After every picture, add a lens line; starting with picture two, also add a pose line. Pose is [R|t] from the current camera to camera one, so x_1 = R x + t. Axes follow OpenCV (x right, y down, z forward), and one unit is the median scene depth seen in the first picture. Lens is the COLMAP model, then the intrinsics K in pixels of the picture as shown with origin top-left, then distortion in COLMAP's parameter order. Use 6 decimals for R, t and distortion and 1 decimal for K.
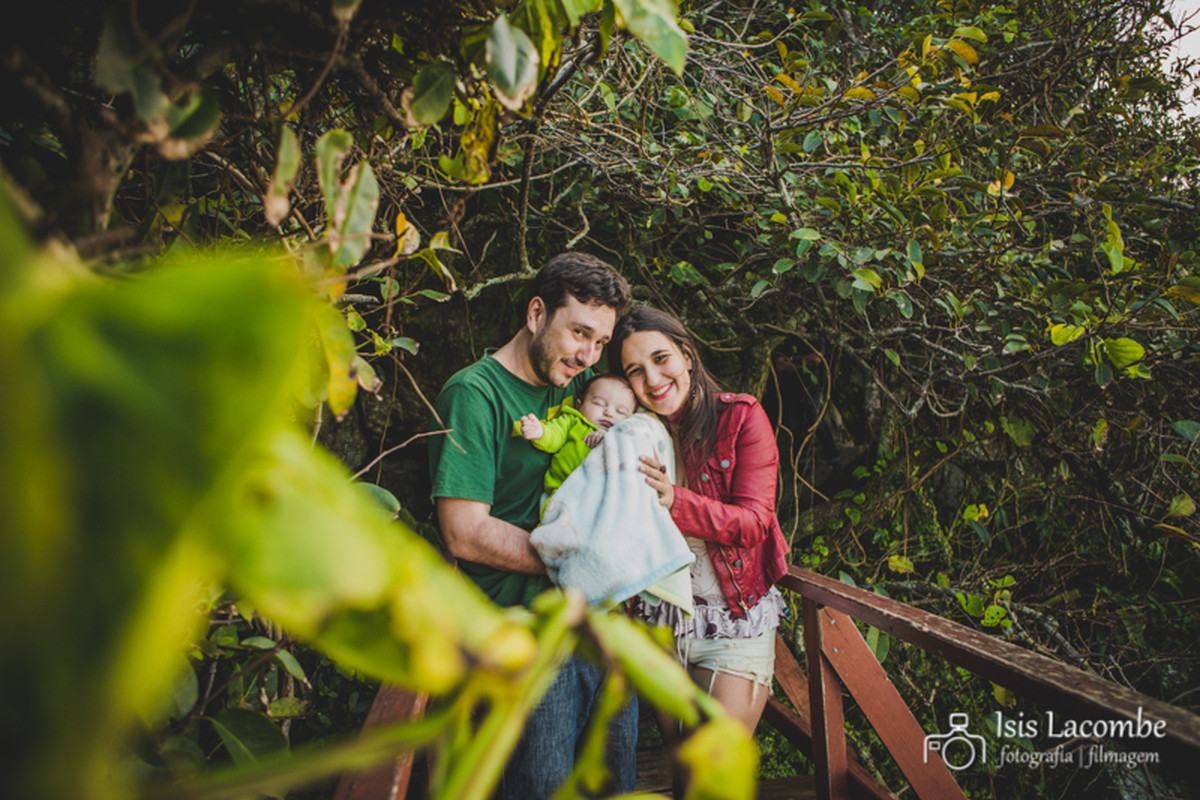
lens RADIAL K [[853.8, 0, 597.7], [0, 853.8, 396.6], [0, 0, 1]] dist [-0.008466, 0.004128]
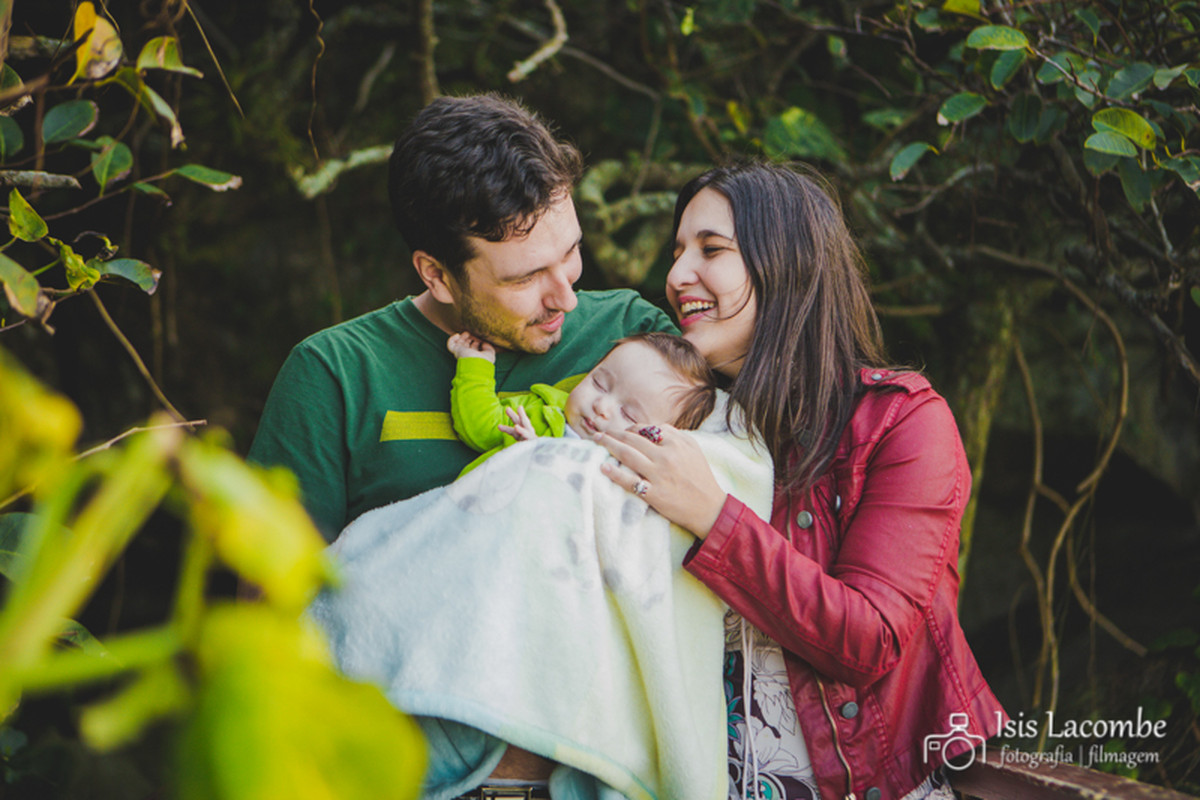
lens RADIAL K [[2236.1, 0, 602.2], [0, 2236.1, 403.1], [0, 0, 1]] dist [0.330981, 0.000000]
pose [[0.998116, -0.003145, -0.061280, 0.103040], [0.000942, 0.999353, -0.035953, 0.051127], [0.061354, 0.035828, 0.997473, -0.234352]]
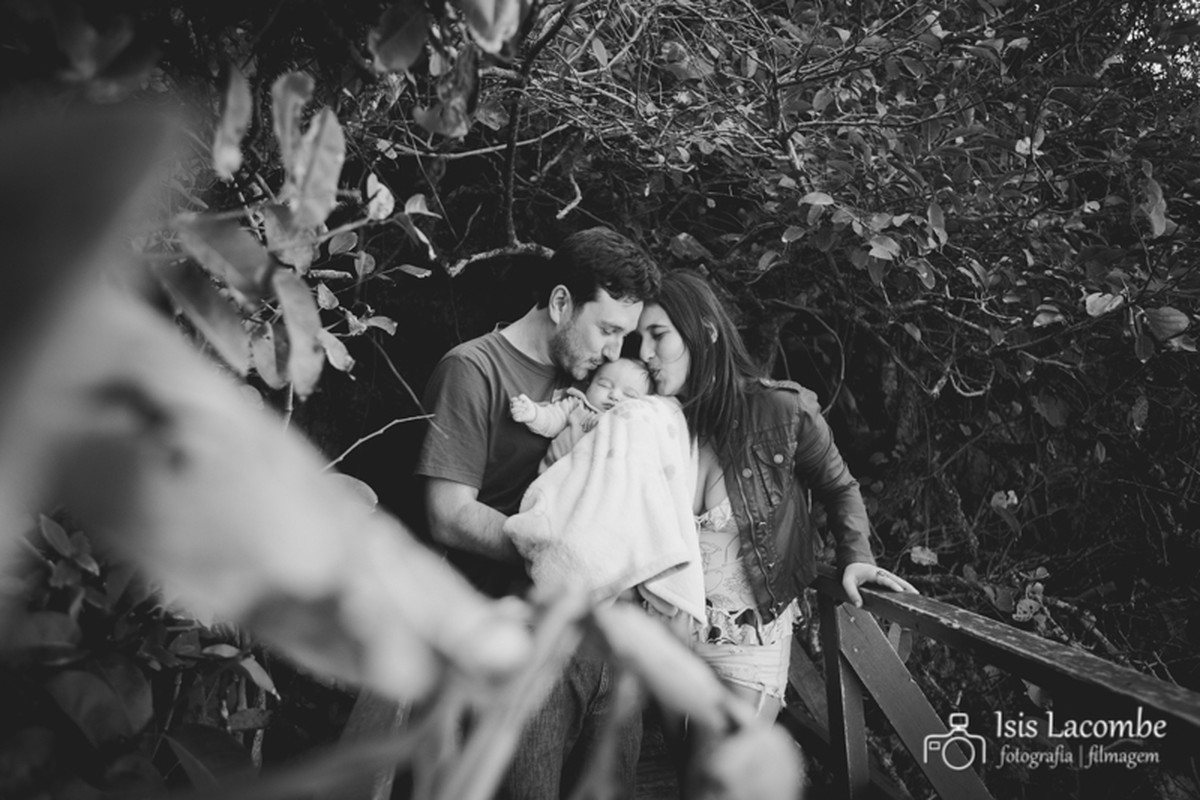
lens RADIAL K [[910.3, 0, 596.5], [0, 910.3, 397.3], [0, 0, 1]] dist [0.005077, 0.007392]
pose [[0.999904, -0.013415, 0.003431, 0.000181], [0.013365, 0.999811, 0.014135, 0.005969], [-0.003620, -0.014088, 0.999894, 0.017446]]
